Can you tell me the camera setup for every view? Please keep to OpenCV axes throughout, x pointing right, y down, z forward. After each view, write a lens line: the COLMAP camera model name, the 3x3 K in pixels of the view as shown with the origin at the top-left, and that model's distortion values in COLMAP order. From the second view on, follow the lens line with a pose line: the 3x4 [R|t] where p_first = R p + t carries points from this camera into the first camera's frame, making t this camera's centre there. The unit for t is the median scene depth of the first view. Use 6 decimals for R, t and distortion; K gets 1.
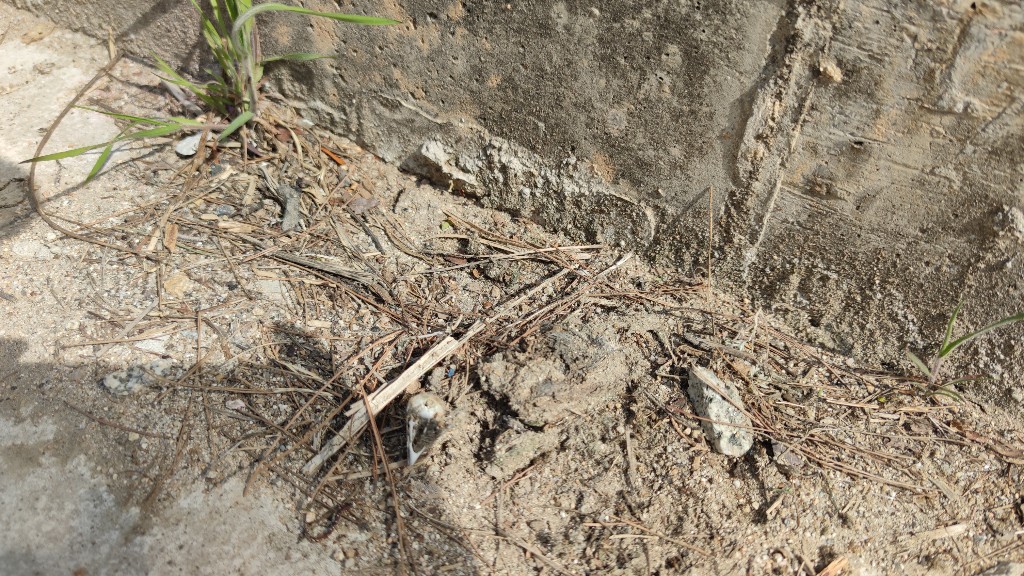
lens RADIAL K [[778.9, 0, 512.1], [0, 778.9, 286.2], [0, 0, 1]] dist [0.084121, -0.300647]
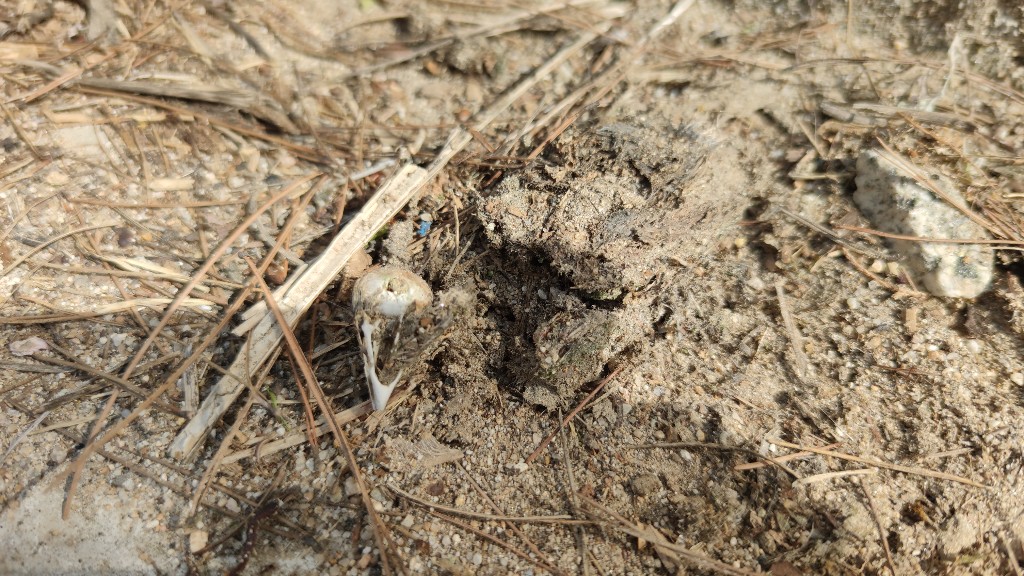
lens RADIAL K [[769.8, 0, 497.5], [0, 769.8, 286.7], [0, 0, 1]] dist [-0.044588, -0.003294]
pose [[0.986836, -0.148525, 0.063989, -0.071010], [0.139969, 0.982596, 0.122123, 0.096533], [-0.081014, -0.111559, 0.990450, 0.491480]]
